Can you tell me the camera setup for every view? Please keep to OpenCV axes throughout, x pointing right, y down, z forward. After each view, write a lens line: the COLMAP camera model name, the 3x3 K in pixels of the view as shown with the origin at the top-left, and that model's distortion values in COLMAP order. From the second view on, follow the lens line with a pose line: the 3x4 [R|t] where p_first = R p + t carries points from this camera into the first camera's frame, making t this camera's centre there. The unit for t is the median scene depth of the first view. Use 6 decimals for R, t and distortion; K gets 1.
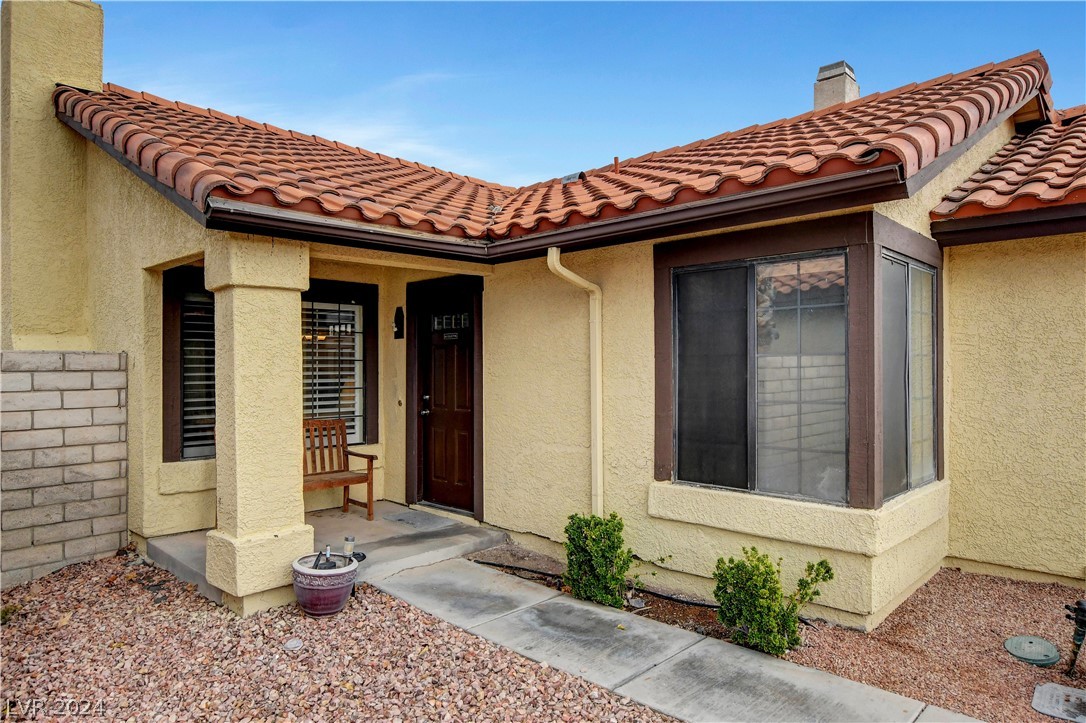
lens RADIAL K [[653.3, 0, 540.3], [0, 653.3, 365.2], [0, 0, 1]] dist [-0.009526, 0.001463]
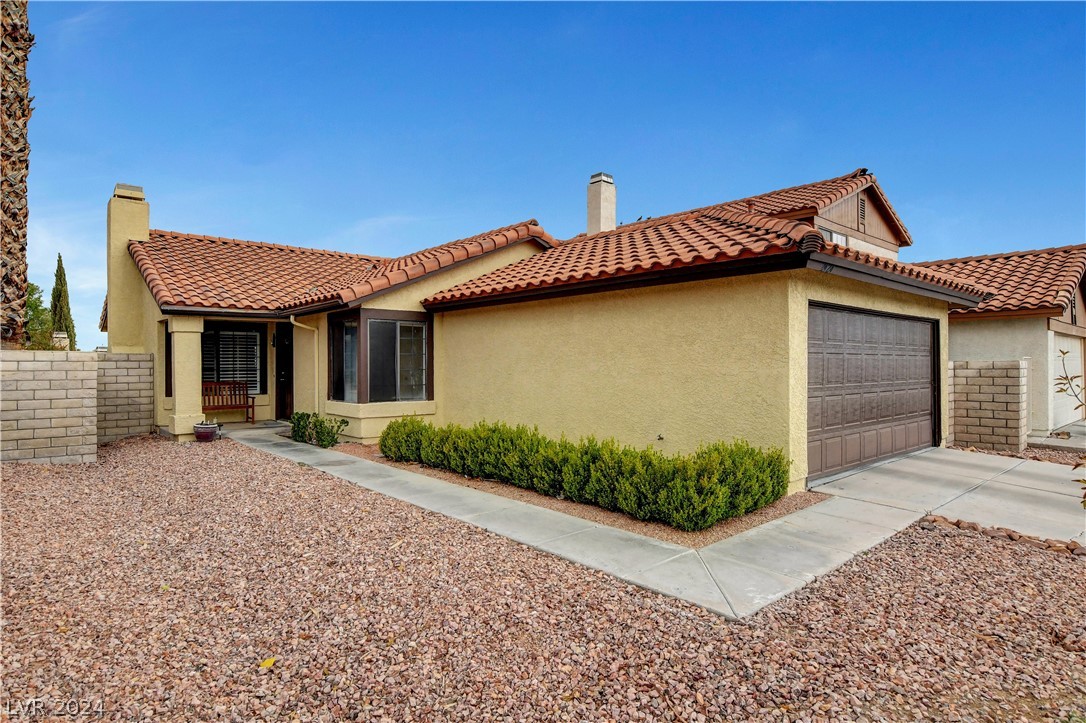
lens RADIAL K [[589.0, 0, 542.4], [0, 589.0, 365.9], [0, 0, 1]] dist [-0.001597, 0.000057]
pose [[0.996272, -0.002113, -0.086238, 1.100046], [0.002471, 0.999989, 0.004042, 0.021907], [0.086228, -0.004240, 0.996266, -1.180360]]
